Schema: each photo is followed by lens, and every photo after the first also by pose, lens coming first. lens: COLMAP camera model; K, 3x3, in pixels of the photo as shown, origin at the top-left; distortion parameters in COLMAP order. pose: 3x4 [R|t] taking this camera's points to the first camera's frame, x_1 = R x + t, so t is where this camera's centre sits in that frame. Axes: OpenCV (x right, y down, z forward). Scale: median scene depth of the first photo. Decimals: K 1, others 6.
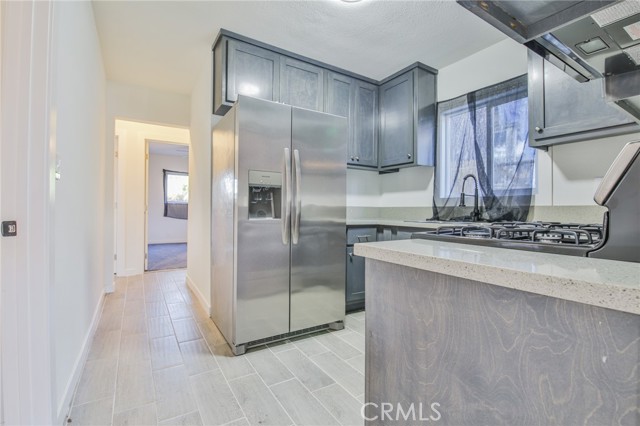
lens RADIAL K [[293.1, 0, 320.0], [0, 293.1, 211.1], [0, 0, 1]] dist [-0.008425, -0.004746]
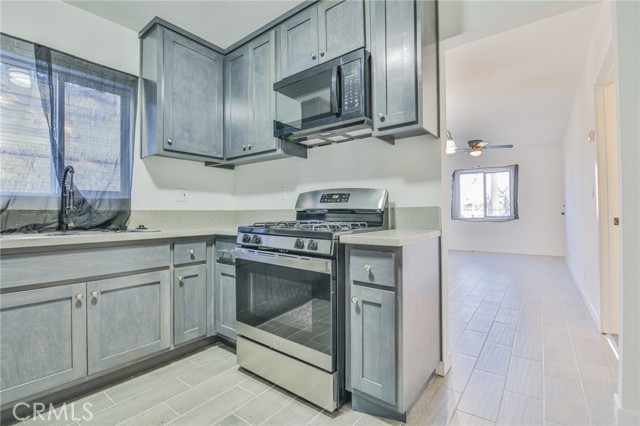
lens RADIAL K [[293.1, 0, 321.6], [0, 293.1, 210.9], [0, 0, 1]] dist [-0.008425, -0.004746]
pose [[-0.355905, 0.001971, 0.934520, -0.391677], [0.011261, 0.999934, 0.002180, -0.009558], [-0.934454, 0.011299, -0.355903, 0.688948]]
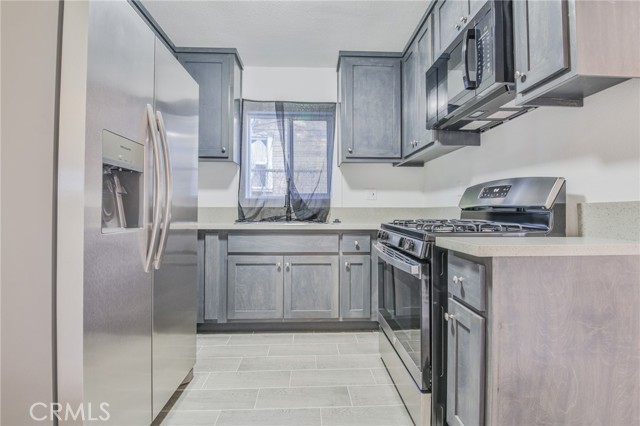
lens RADIAL K [[293.1, 0, 322.2], [0, 293.1, 211.3], [0, 0, 1]] dist [-0.008425, -0.004746]
pose [[0.484274, -0.006464, 0.874892, -0.387265], [0.006010, 0.999974, 0.004062, -0.005513], [-0.874896, 0.003292, 0.484300, 0.372376]]
